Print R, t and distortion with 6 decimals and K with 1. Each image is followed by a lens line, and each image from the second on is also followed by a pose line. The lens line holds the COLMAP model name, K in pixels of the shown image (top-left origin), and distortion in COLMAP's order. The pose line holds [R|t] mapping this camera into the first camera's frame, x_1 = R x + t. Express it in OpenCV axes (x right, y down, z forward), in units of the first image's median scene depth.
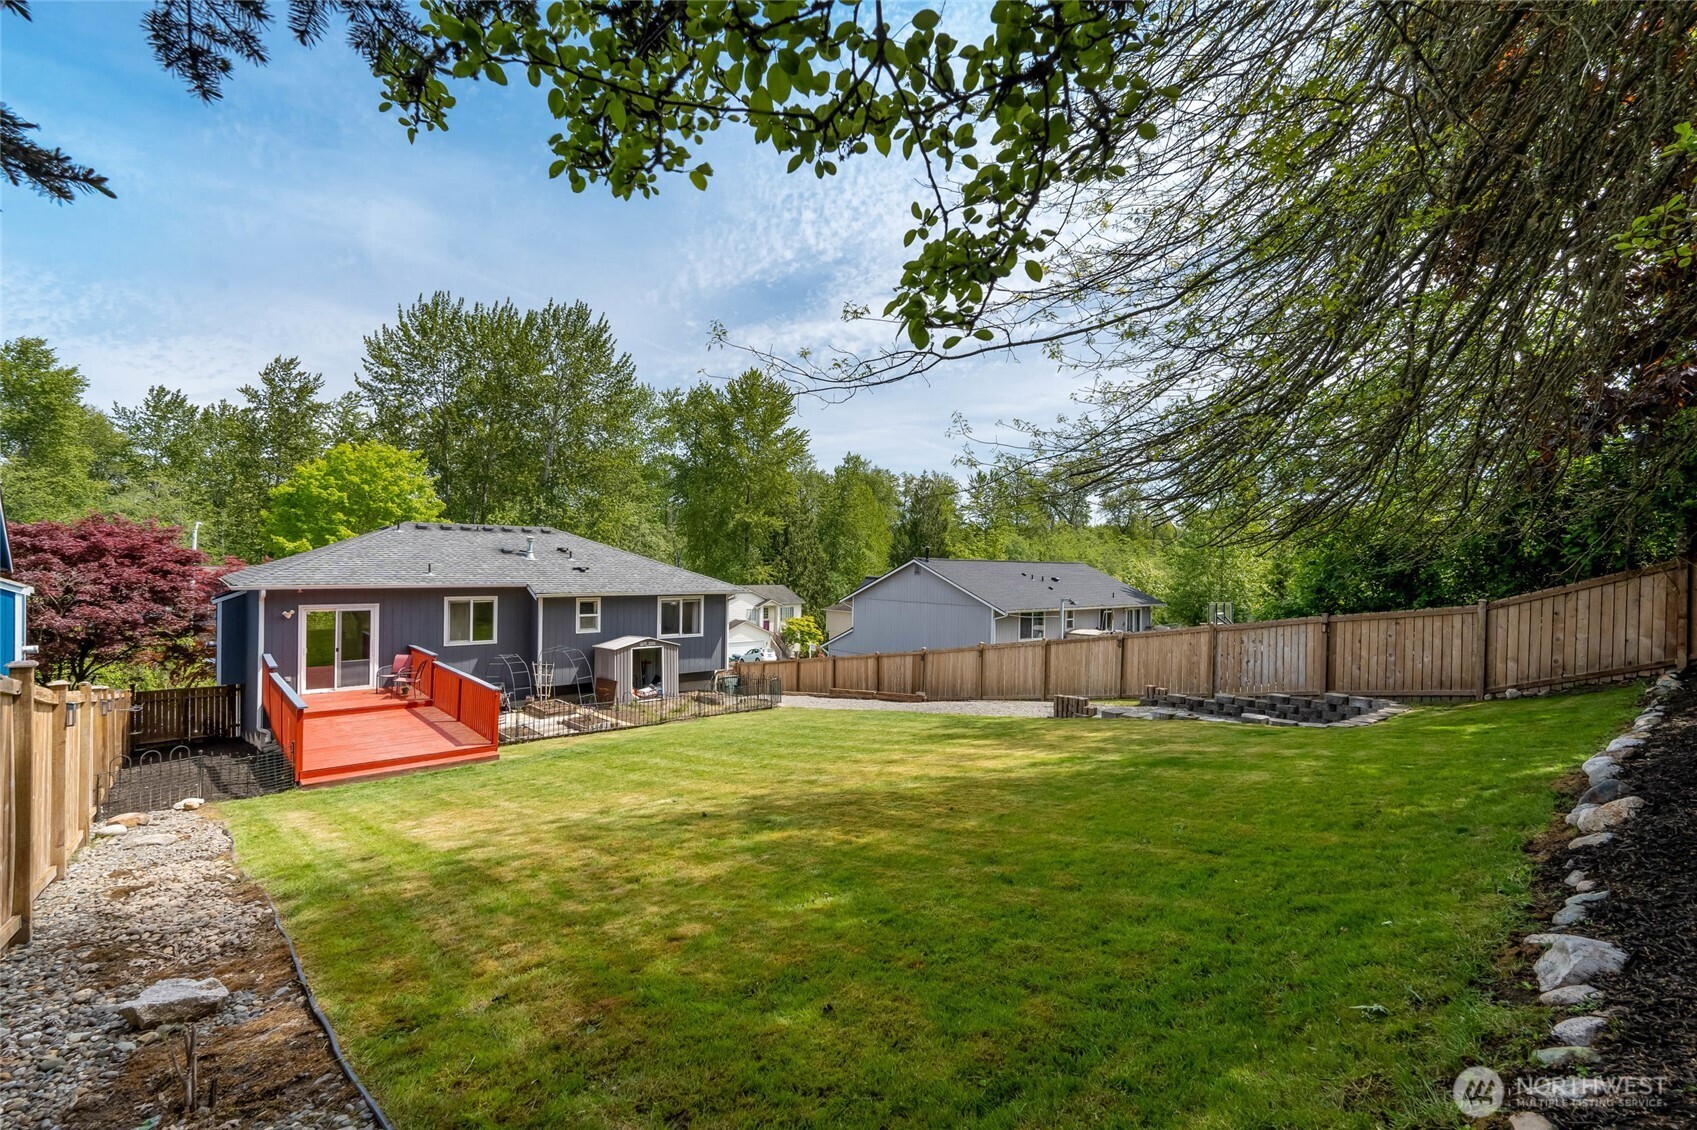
lens RADIAL K [[740.5, 0, 851.7], [0, 740.5, 564.6], [0, 0, 1]] dist [-0.001529, -0.000454]
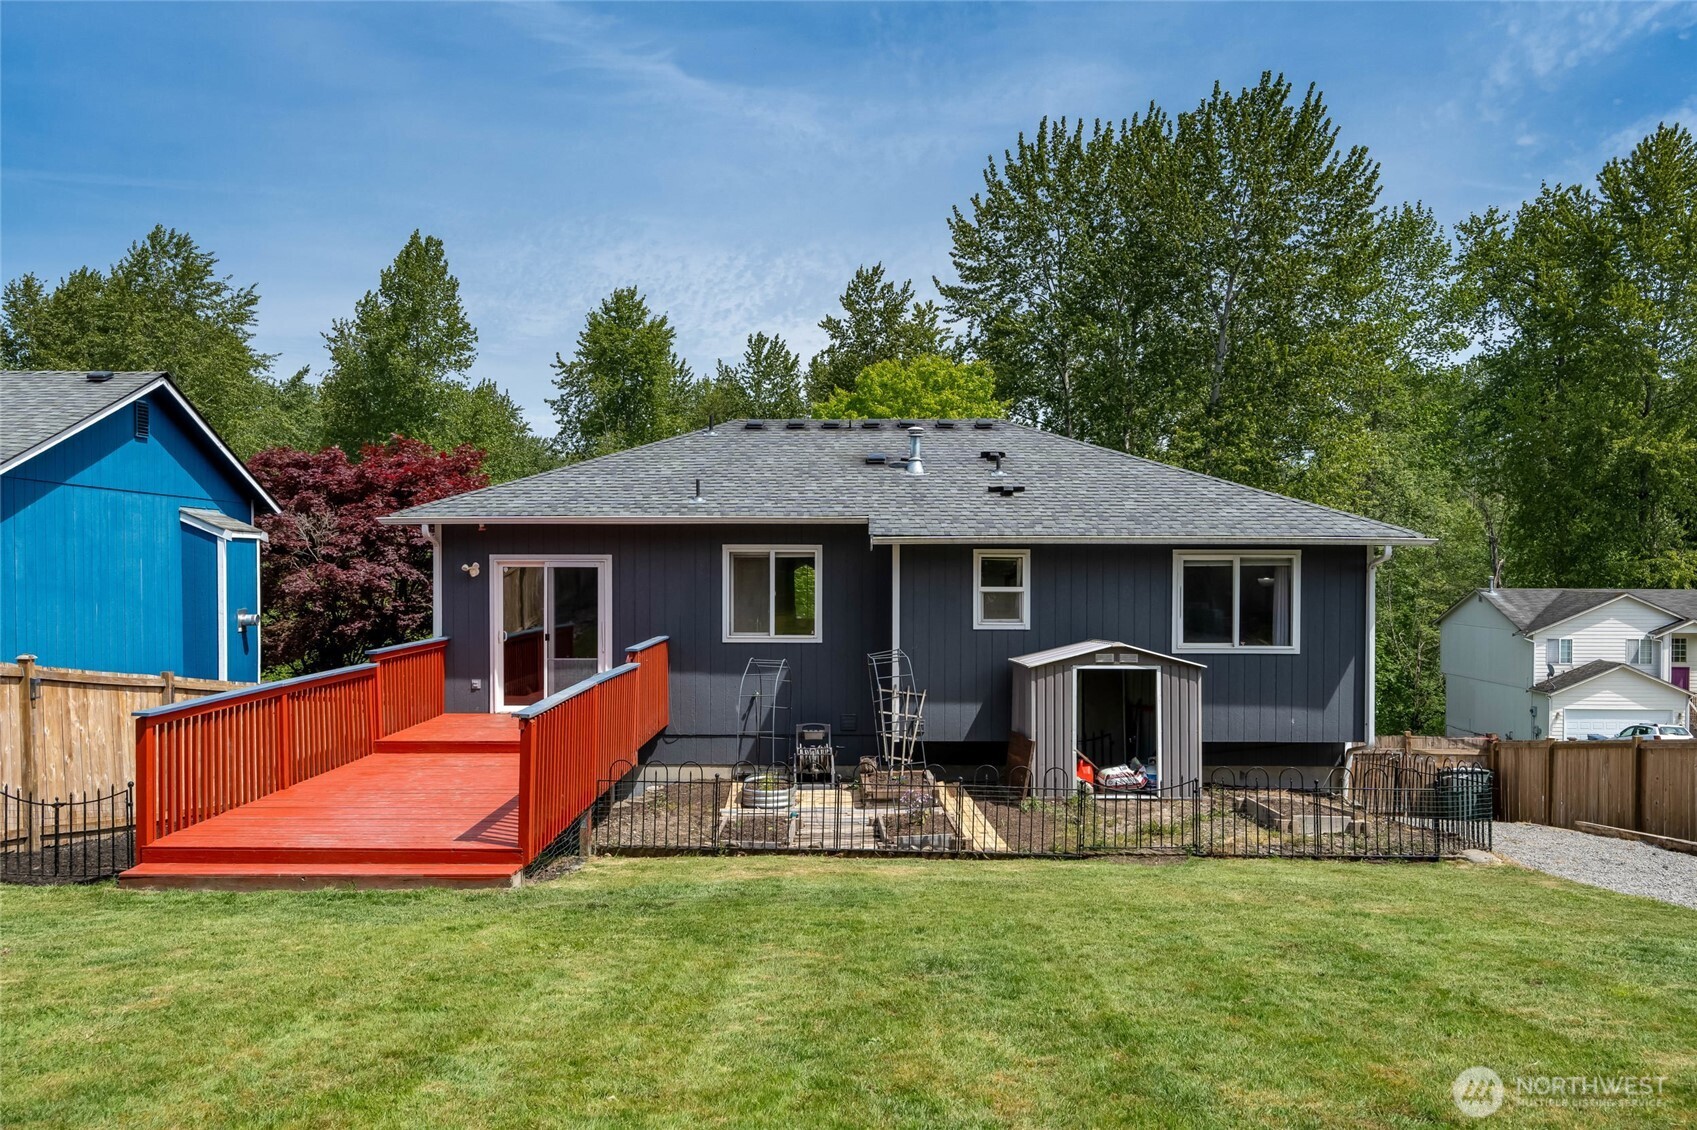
lens RADIAL K [[1240.1, 0, 839.6], [0, 1240.1, 569.9], [0, 0, 1]] dist [-0.007057, -0.006491]
pose [[0.730119, -0.012303, -0.683209, 0.076306], [0.009701, 0.999924, -0.007640, 0.061564], [0.683251, -0.001050, 0.730183, 0.395117]]
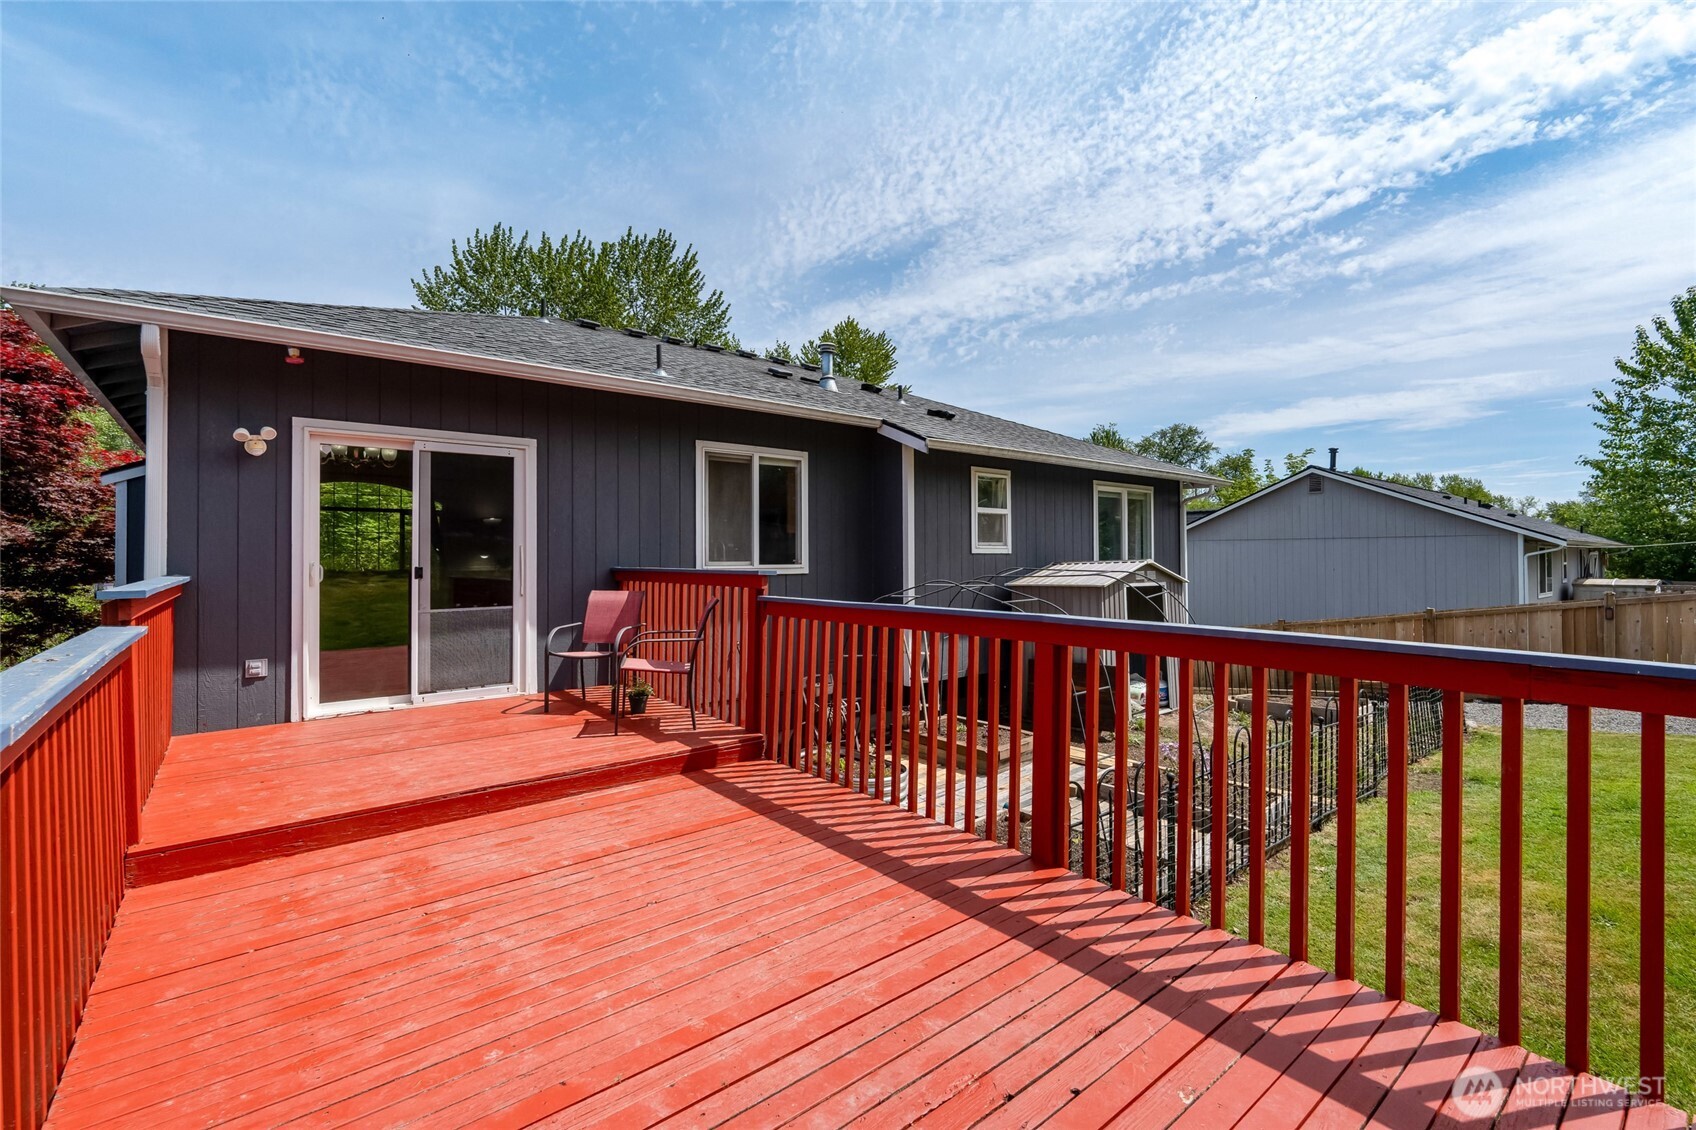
lens RADIAL K [[740.1, 0, 851.2], [0, 740.1, 564.6], [0, 0, 1]] dist [-0.001529, -0.000454]
pose [[0.998439, -0.022596, -0.051069, -0.411548], [0.022874, 0.999726, 0.004868, 0.094458], [0.050945, -0.006028, 0.998683, 0.577677]]
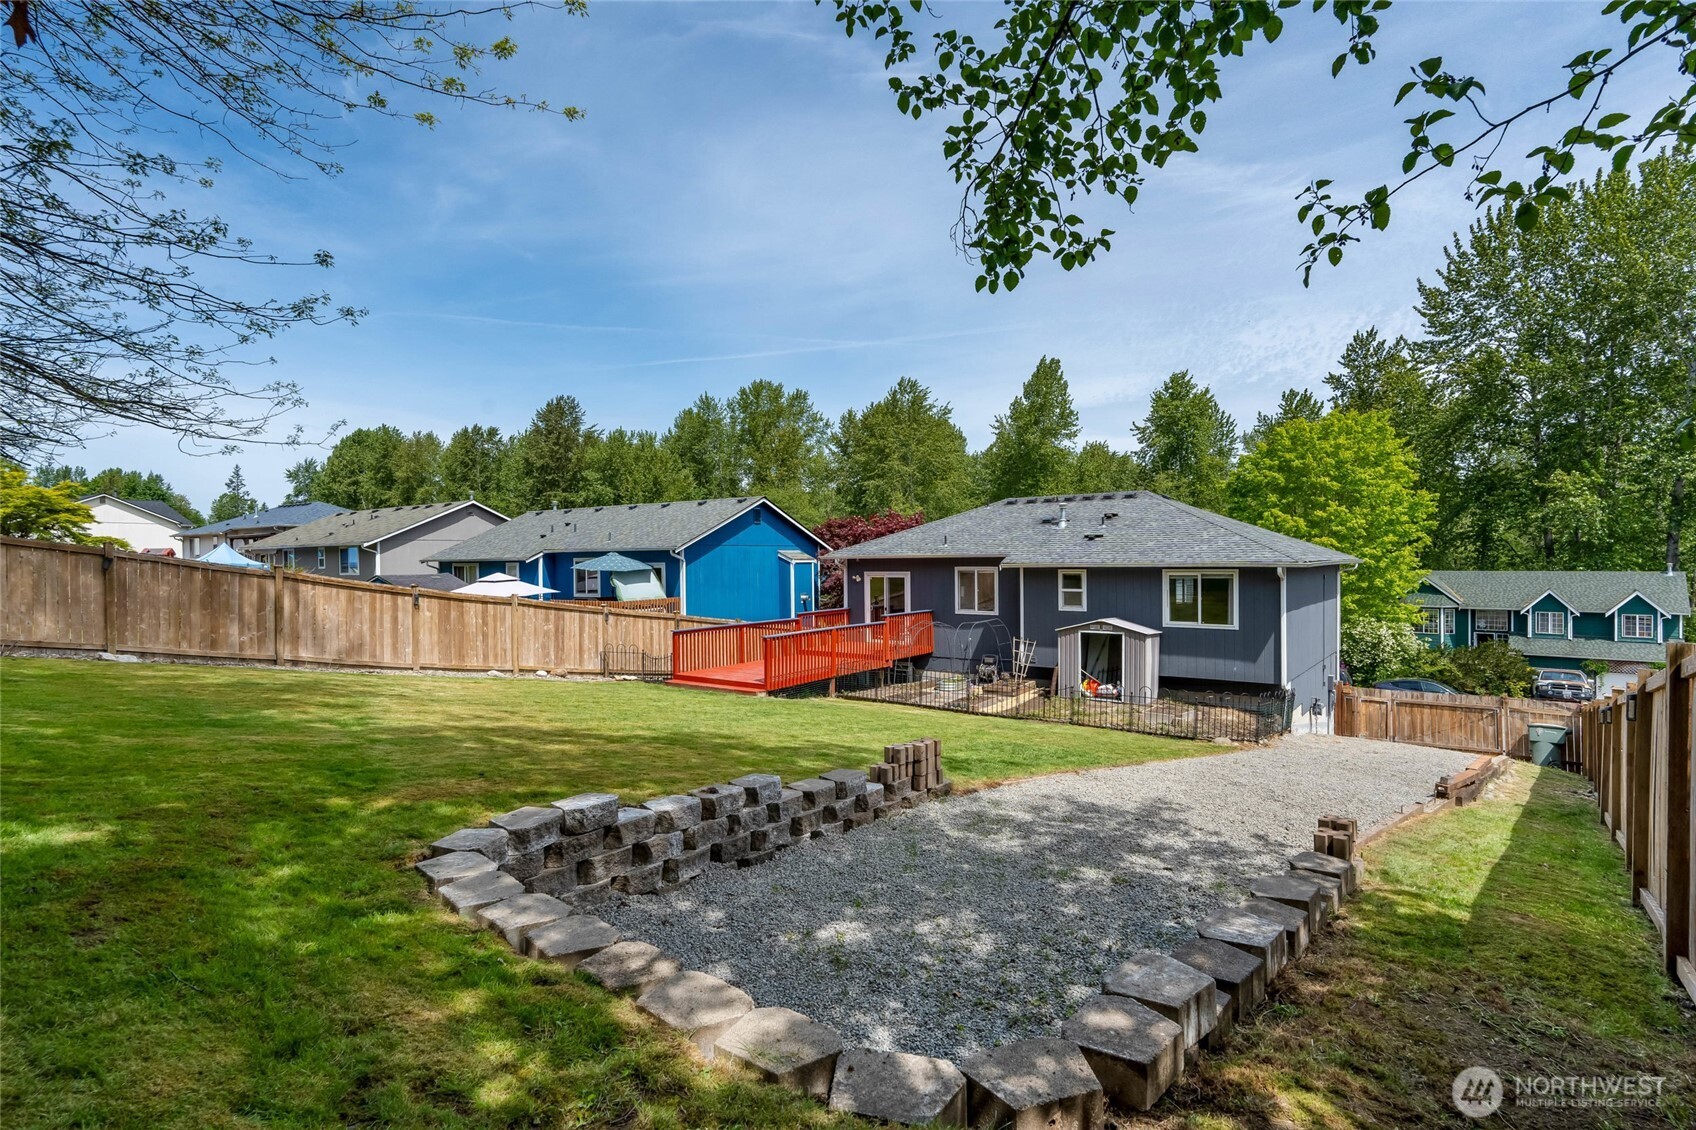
lens RADIAL K [[842.1, 0, 848.0], [0, 842.1, 565.0], [0, 0, 1]] dist [-0.000224, 0.000177]
pose [[0.185246, -0.011268, -0.982628, 0.540163], [0.012731, 0.999878, -0.009066, 0.045180], [0.982610, -0.010830, 0.185367, 0.566542]]
